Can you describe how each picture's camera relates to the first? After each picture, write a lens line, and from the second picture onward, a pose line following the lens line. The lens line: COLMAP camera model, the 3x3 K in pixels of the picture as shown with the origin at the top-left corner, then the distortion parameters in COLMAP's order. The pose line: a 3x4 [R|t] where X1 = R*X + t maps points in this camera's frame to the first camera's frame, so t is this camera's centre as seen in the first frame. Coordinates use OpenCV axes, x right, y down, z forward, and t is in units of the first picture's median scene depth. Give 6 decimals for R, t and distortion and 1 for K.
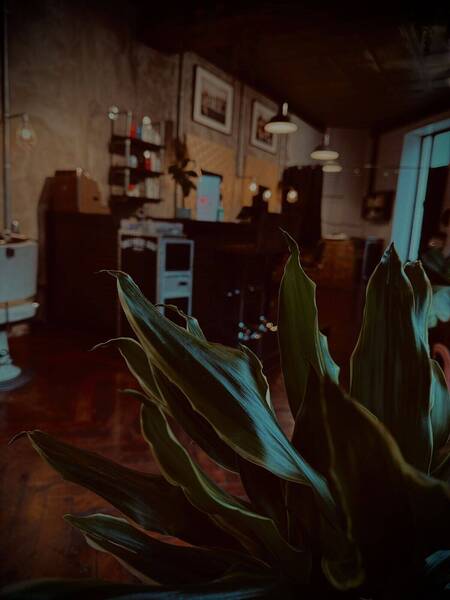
lens RADIAL K [[420.8, 0, 225.0], [0, 420.8, 300.0], [0, 0, 1]] dist [-0.002778, -0.005190]
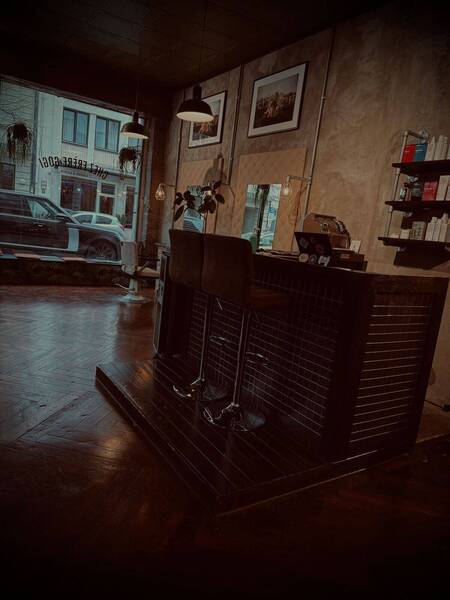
lens RADIAL K [[434.4, 0, 227.4], [0, 434.4, 313.1], [0, 0, 1]] dist [-0.004360, -0.012558]
pose [[-0.424869, 0.049464, -0.903902, 0.504502], [-0.313264, 0.928781, 0.198072, -0.155527], [0.849324, 0.367314, -0.379115, 0.913270]]
